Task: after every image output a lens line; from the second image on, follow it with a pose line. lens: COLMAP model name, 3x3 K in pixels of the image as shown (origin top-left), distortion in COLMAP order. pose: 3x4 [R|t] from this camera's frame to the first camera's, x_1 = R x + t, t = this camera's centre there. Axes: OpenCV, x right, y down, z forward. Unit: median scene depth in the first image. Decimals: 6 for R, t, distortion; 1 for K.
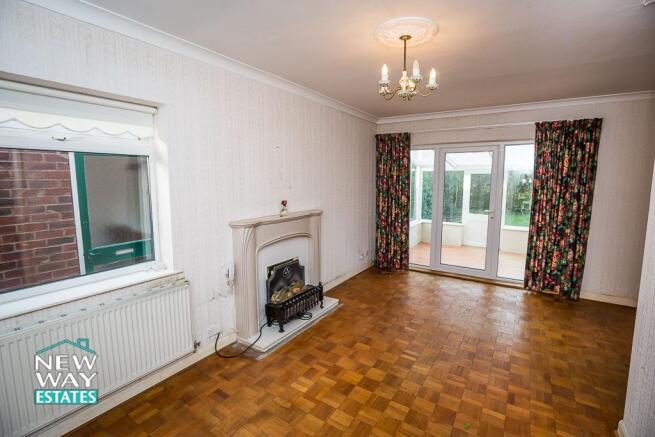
lens RADIAL K [[294.7, 0, 323.0], [0, 294.7, 209.9], [0, 0, 1]] dist [-0.032420, 0.005620]
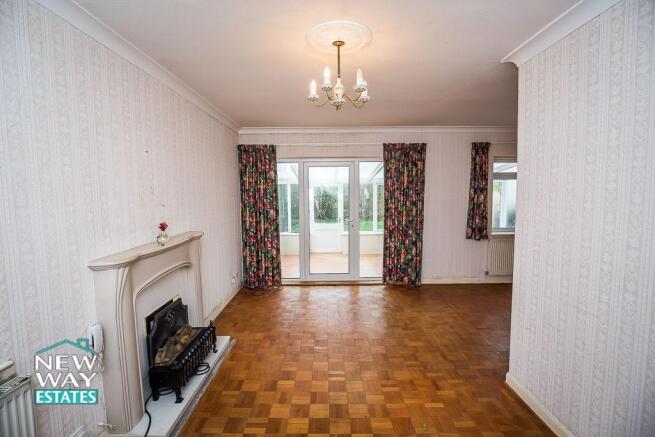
lens RADIAL K [[297.1, 0, 324.5], [0, 297.1, 213.3], [0, 0, 1]] dist [-0.031957, 0.005871]
pose [[0.841322, -0.051156, 0.538108, -0.143932], [0.069446, 0.997491, -0.013749, -0.013994], [-0.536055, 0.048937, 0.842764, 0.115623]]
